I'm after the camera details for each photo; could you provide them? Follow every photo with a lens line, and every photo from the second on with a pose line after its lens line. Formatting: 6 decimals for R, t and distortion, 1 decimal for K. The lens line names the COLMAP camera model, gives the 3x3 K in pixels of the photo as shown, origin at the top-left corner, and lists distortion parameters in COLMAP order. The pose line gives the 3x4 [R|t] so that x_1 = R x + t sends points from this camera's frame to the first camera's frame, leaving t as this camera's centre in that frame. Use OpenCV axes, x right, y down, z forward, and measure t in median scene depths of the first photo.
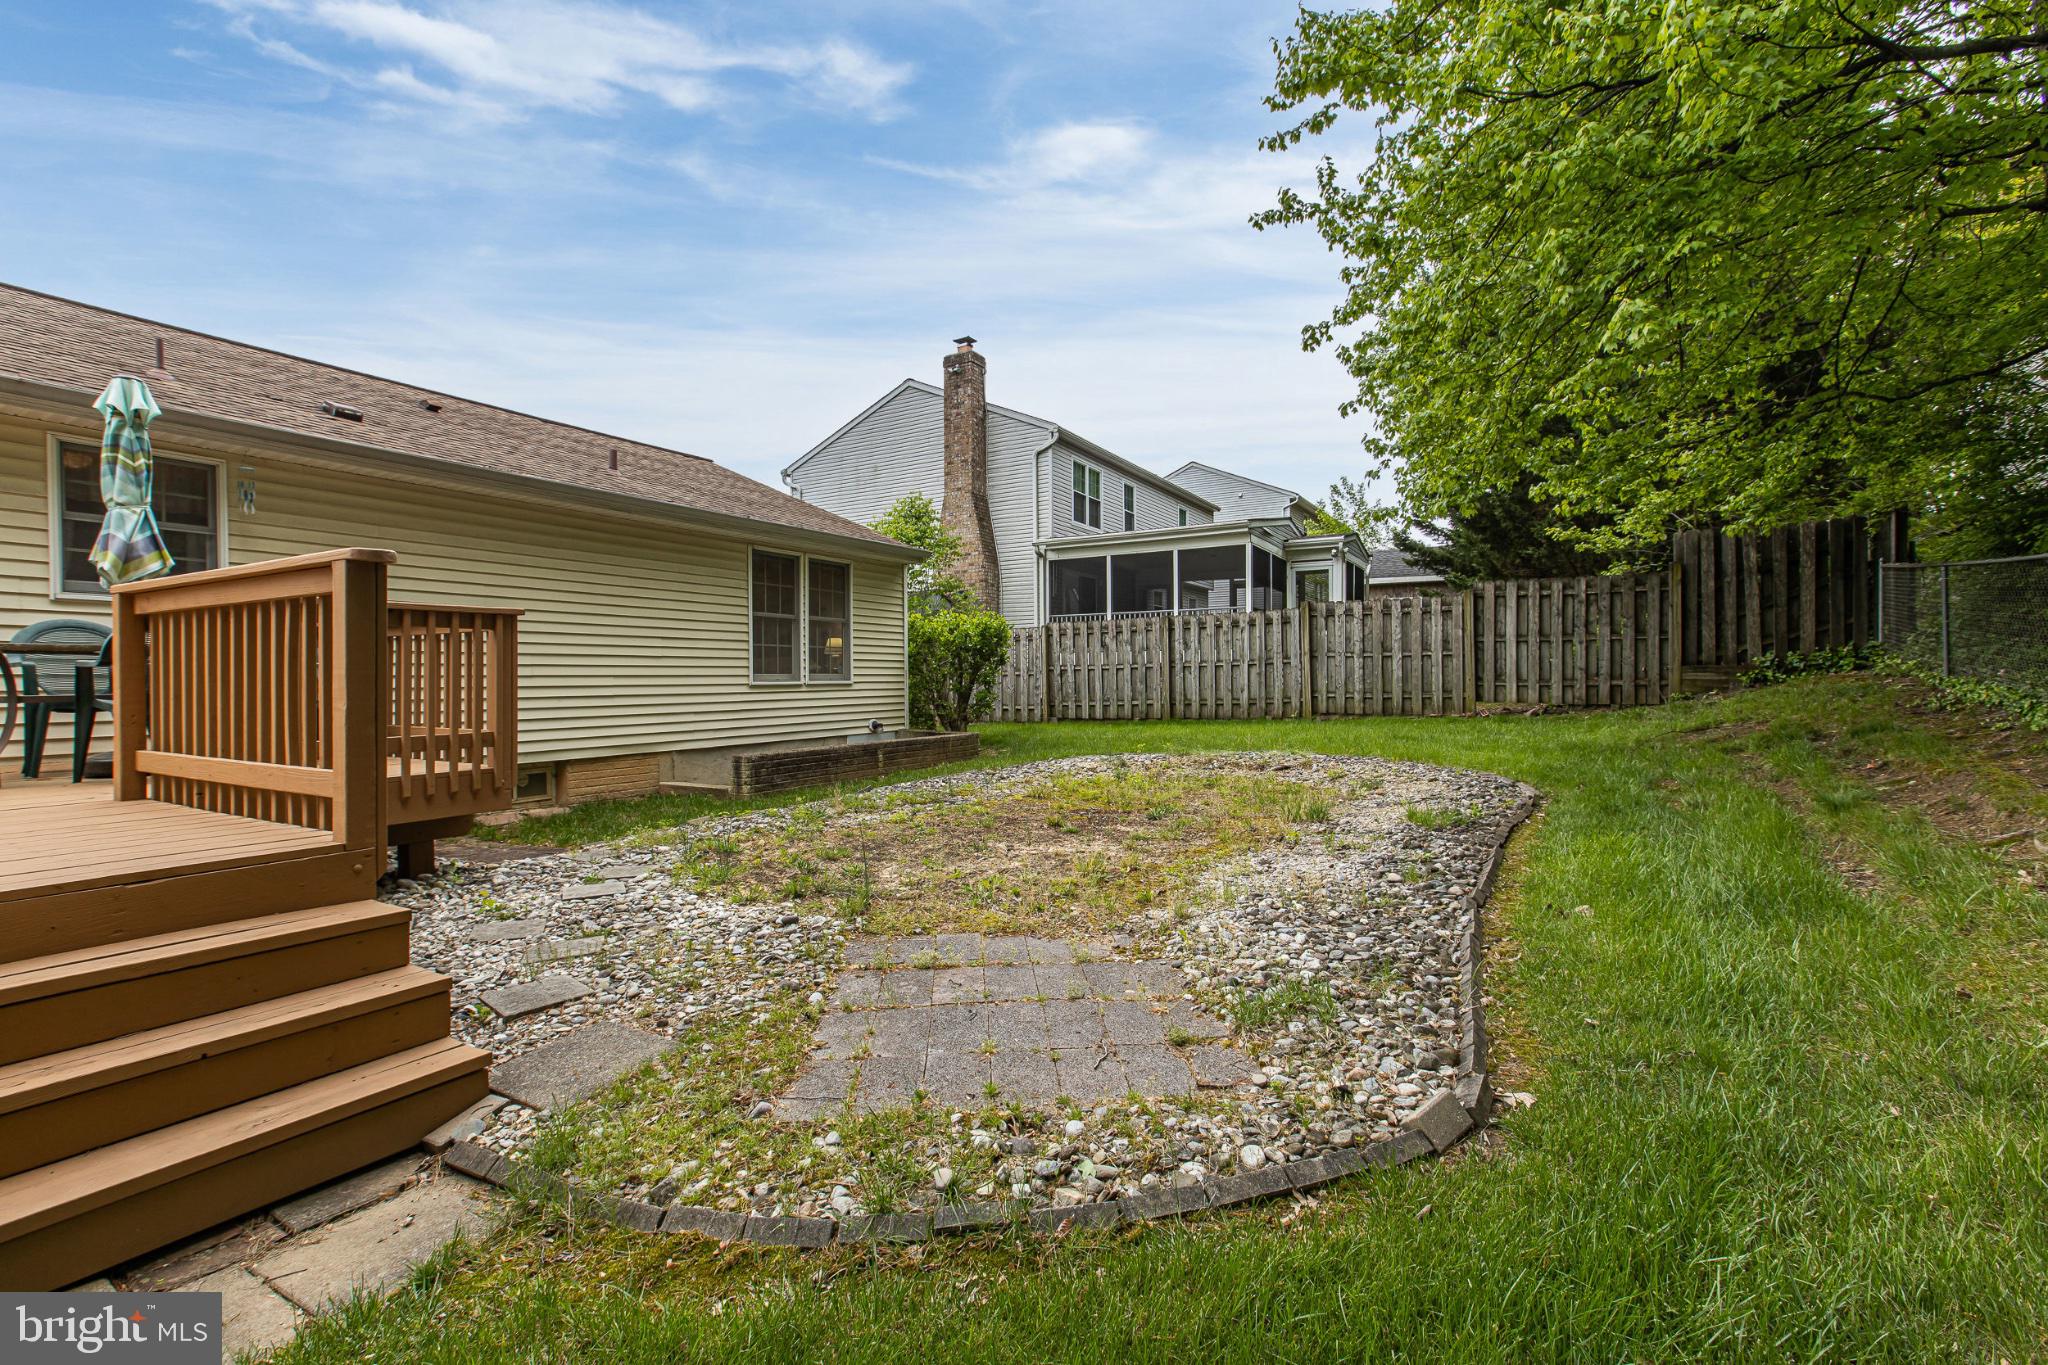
lens RADIAL K [[903.6, 0, 1025.5], [0, 903.6, 689.2], [0, 0, 1]] dist [0.000352, -0.000717]
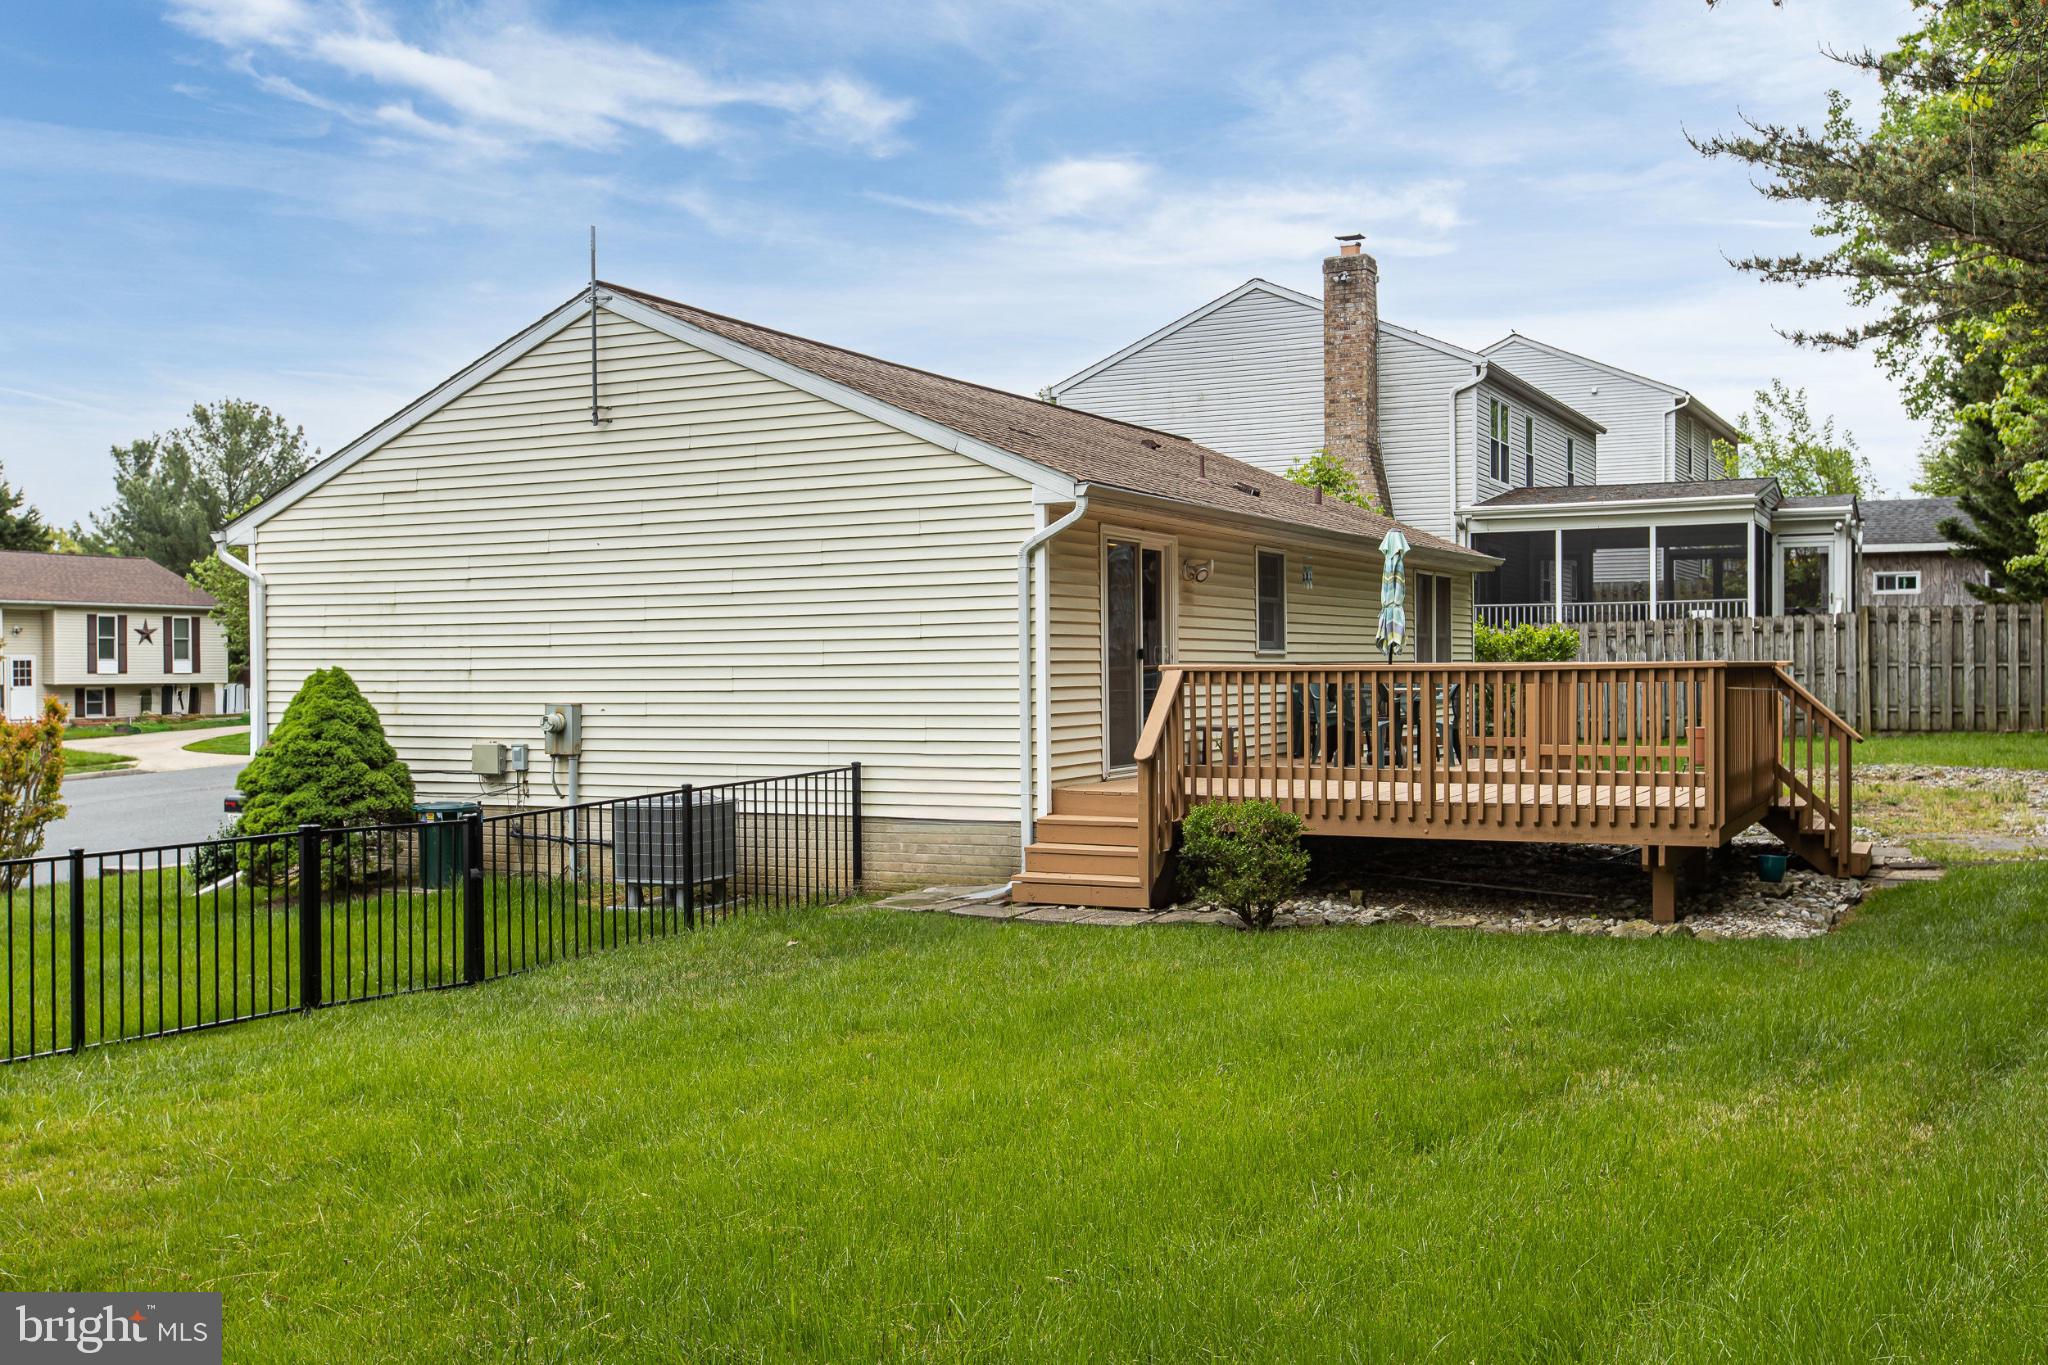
lens RADIAL K [[1975.8, 0, 1024.5], [0, 1975.8, 682.5], [0, 0, 1]] dist [-0.004253, 0.000000]
pose [[0.997483, -0.002767, 0.070850, -0.738661], [0.003025, 0.999989, -0.003530, -0.017876], [-0.070839, 0.003735, 0.997481, -1.003588]]
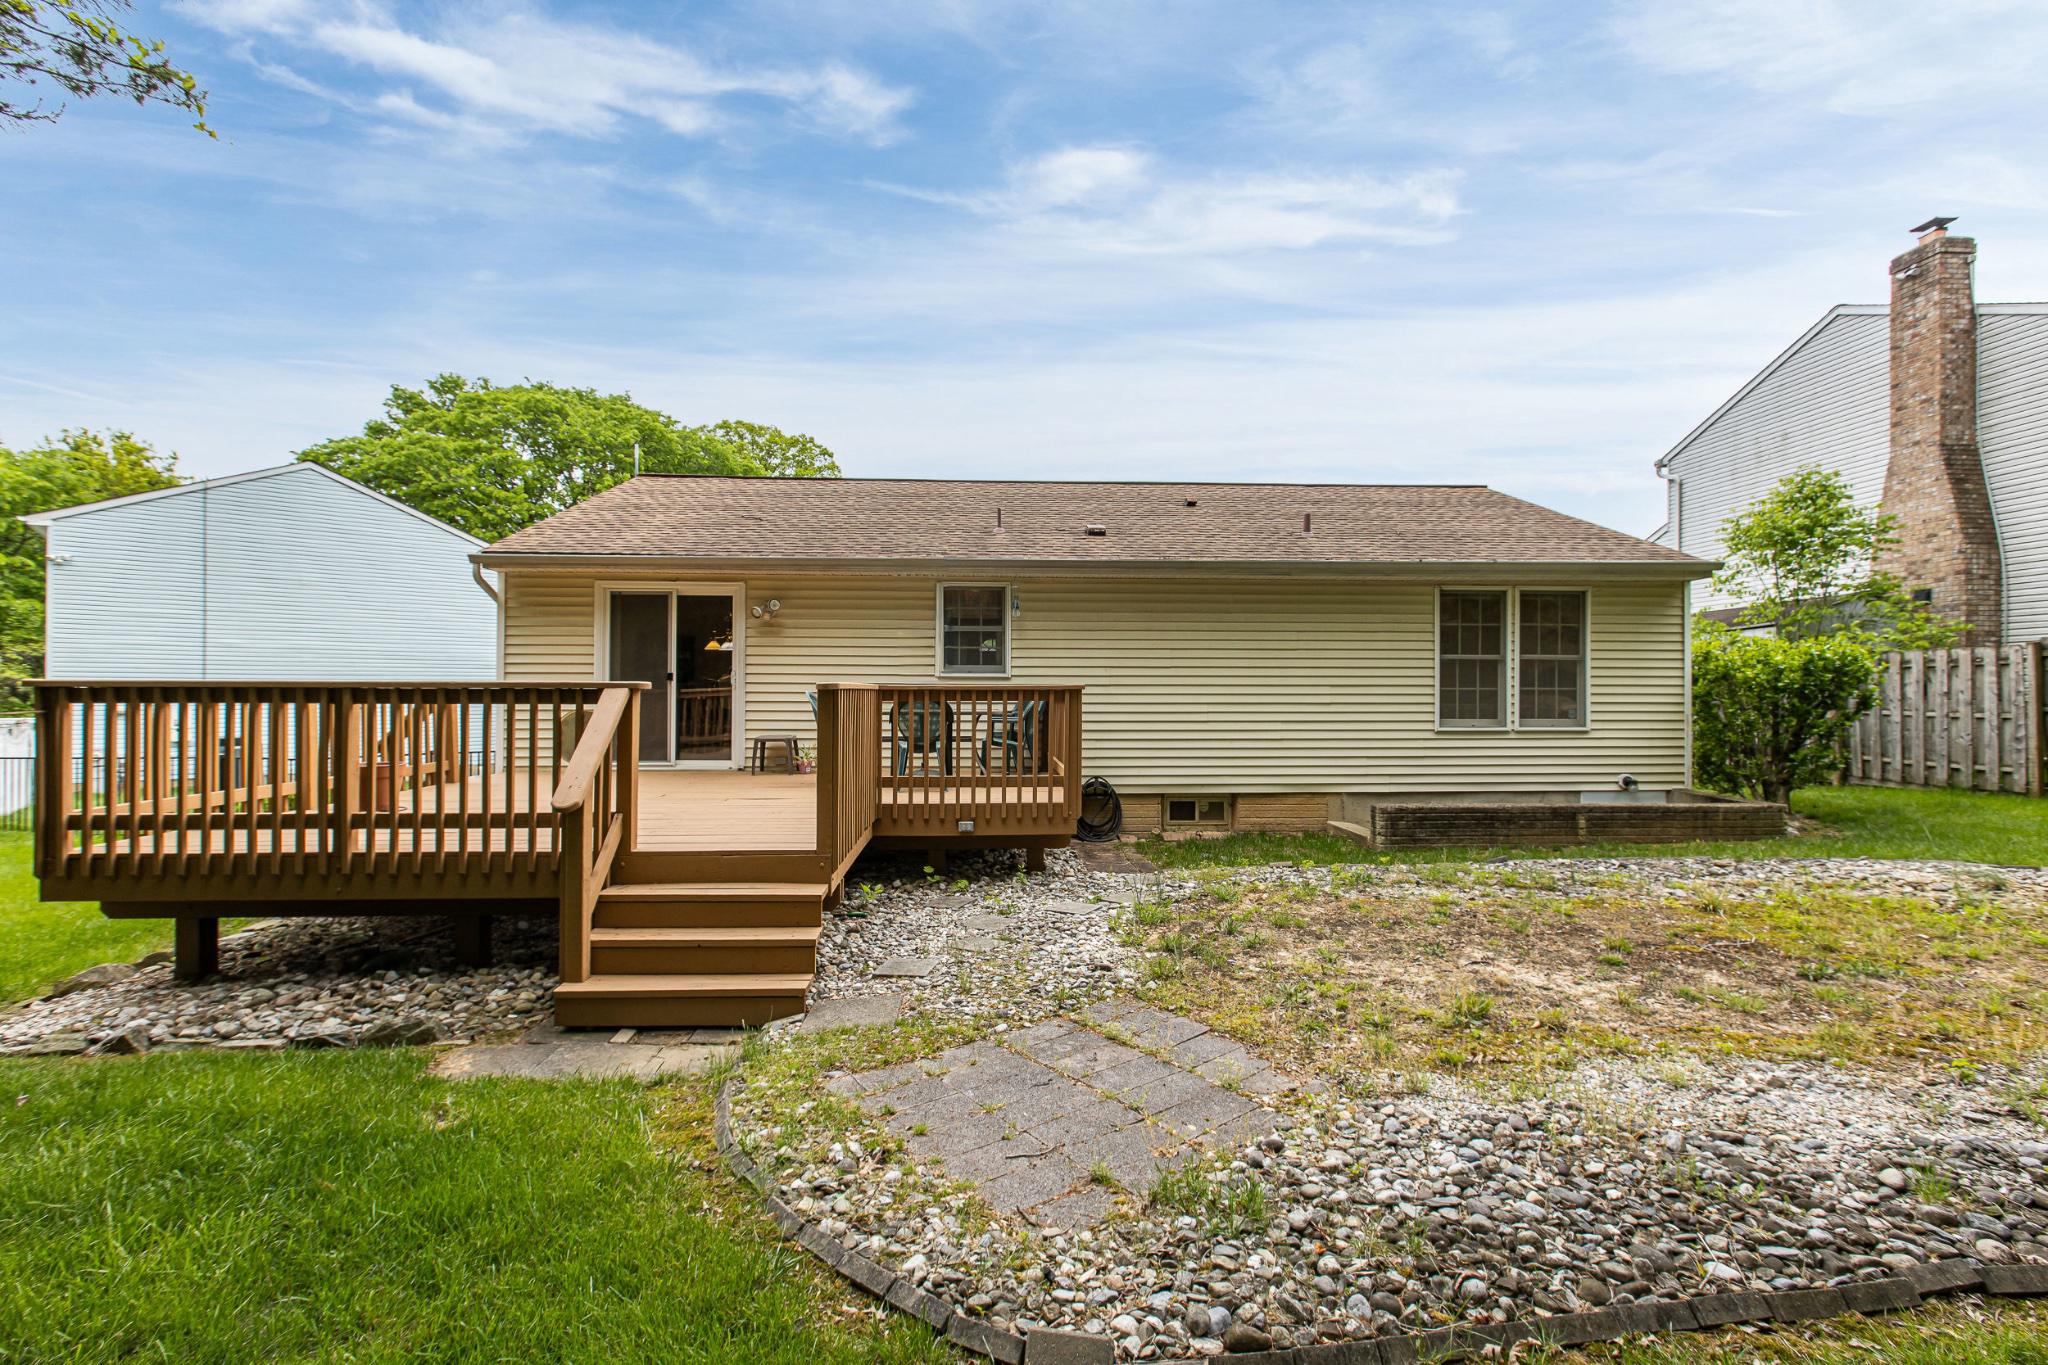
lens RADIAL K [[903.6, 0, 1021.9], [0, 903.6, 682.8], [0, 0, 1]] dist [0.000352, -0.000717]
pose [[0.546606, 0.000631, -0.837390, 0.211162], [-0.015757, 0.999830, -0.009533, -0.032221], [0.837242, 0.018406, 0.546523, 0.081896]]
